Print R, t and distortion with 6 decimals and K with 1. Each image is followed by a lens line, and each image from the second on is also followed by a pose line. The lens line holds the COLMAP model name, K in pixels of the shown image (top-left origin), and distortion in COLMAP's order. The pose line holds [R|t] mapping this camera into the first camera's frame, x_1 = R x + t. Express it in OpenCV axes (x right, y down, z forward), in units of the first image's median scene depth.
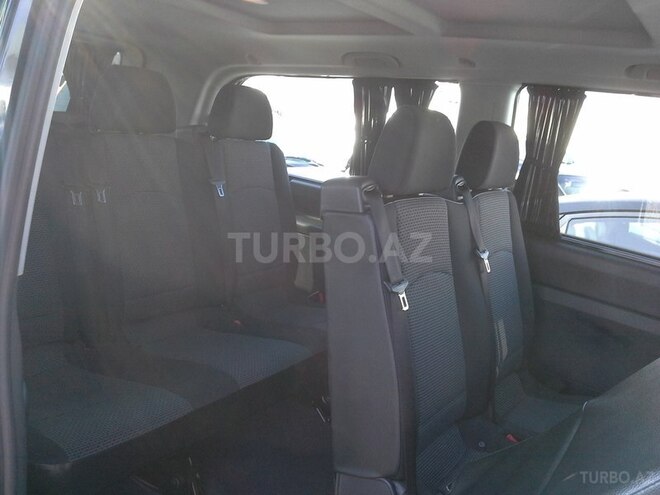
lens RADIAL K [[626.3, 0, 330.0], [0, 626.3, 247.5], [0, 0, 1]] dist [0.177144, -0.283200]
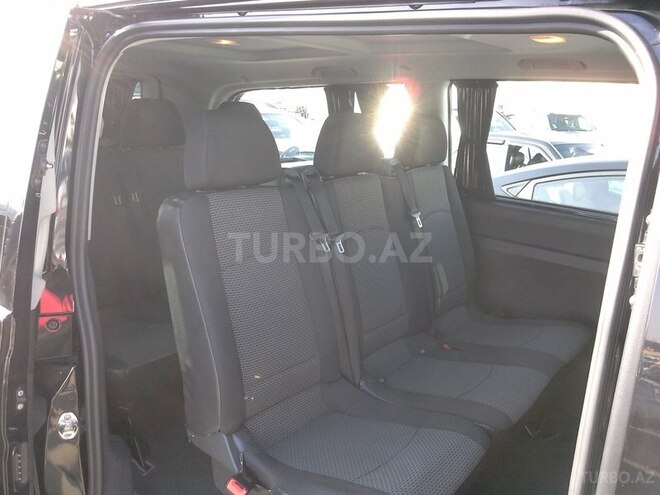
lens RADIAL K [[626.3, 0, 330.0], [0, 626.3, 247.5], [0, 0, 1]] dist [0.177144, -0.283200]
pose [[0.994287, -0.086651, -0.062336, 0.112519], [0.087457, 0.996115, 0.010317, 0.042224], [0.061199, -0.015710, 0.998002, -0.283961]]
